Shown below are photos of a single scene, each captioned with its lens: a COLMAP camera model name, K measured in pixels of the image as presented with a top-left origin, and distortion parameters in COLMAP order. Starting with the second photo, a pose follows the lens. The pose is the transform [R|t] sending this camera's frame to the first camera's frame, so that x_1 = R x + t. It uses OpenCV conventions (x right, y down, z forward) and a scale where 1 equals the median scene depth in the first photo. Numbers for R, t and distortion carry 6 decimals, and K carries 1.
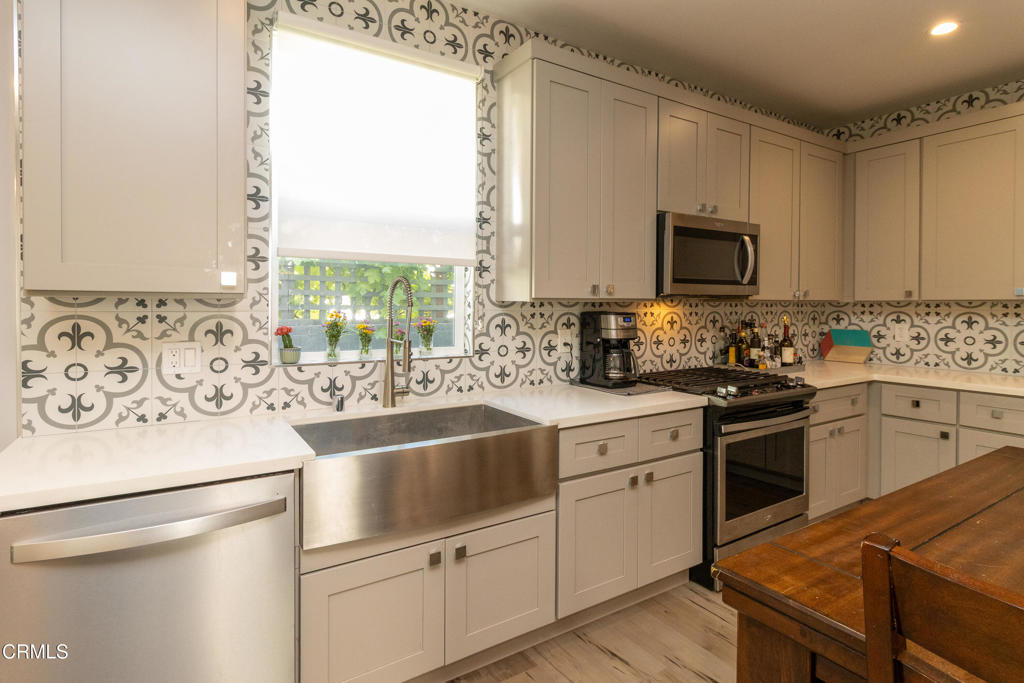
lens RADIAL K [[508.7, 0, 516.0], [0, 508.7, 309.1], [0, 0, 1]] dist [-0.003314, 0.001440]
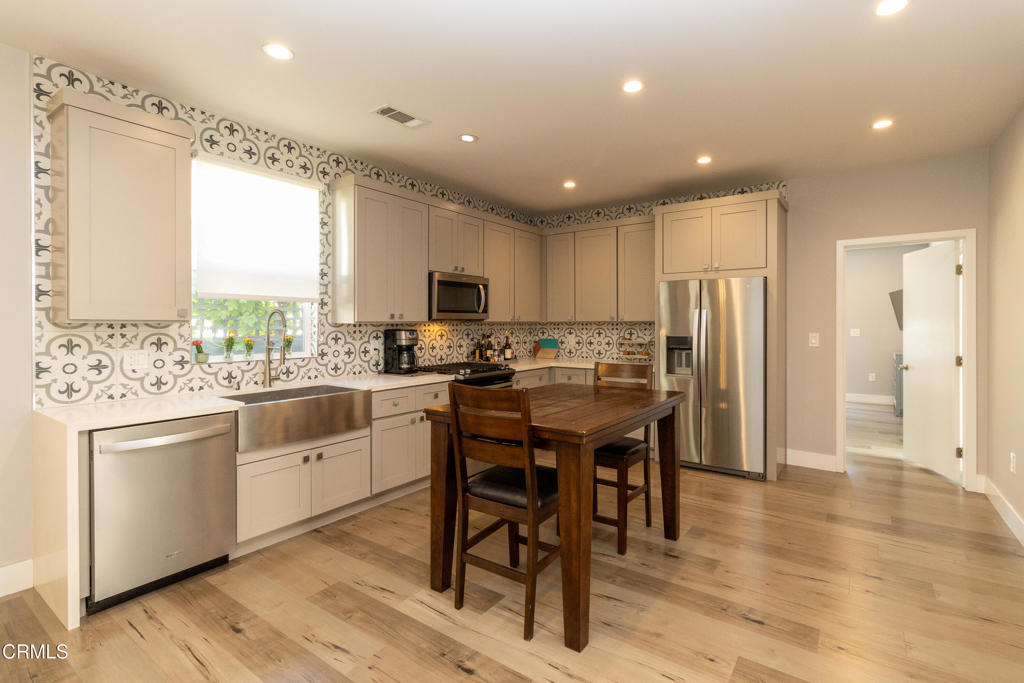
lens RADIAL K [[483.6, 0, 512.7], [0, 483.6, 326.3], [0, 0, 1]] dist [-0.000430, 0.000561]
pose [[0.924910, -0.006966, 0.380123, -0.091081], [0.008282, 0.999964, -0.001828, 0.001333], [-0.380097, 0.004838, 0.924934, -0.657921]]
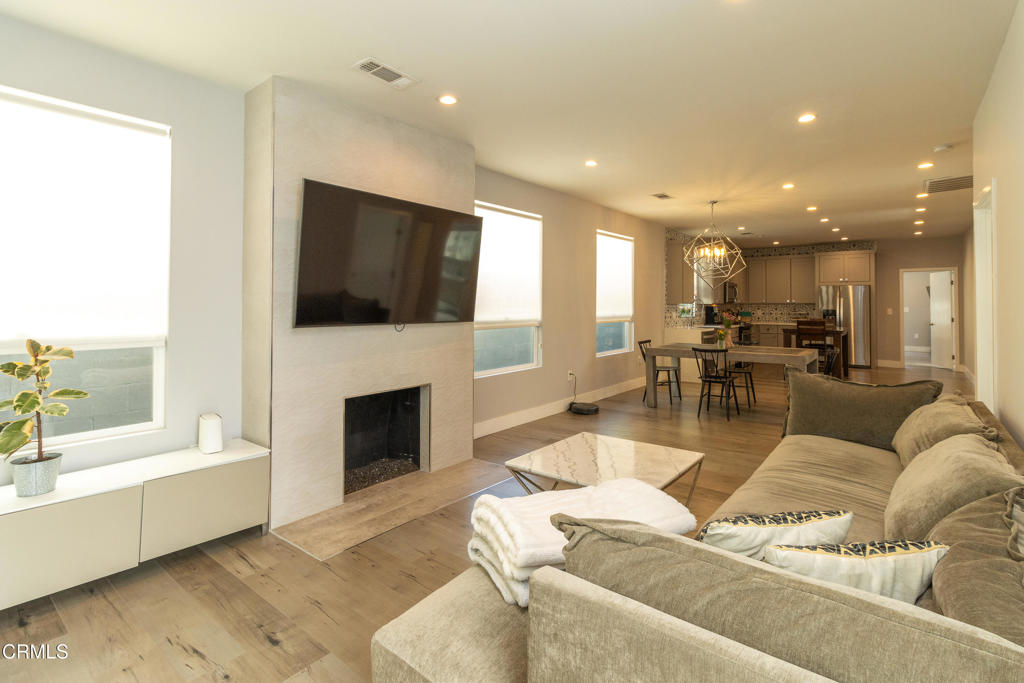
lens RADIAL K [[483.6, 0, 525.0], [0, 483.6, 295.4], [0, 0, 1]] dist [-0.000430, 0.000561]
pose [[0.941289, 0.004101, 0.337576, -2.626823], [0.003899, 0.999727, -0.023018, 0.002369], [-0.337579, 0.022983, 0.941017, -2.215127]]
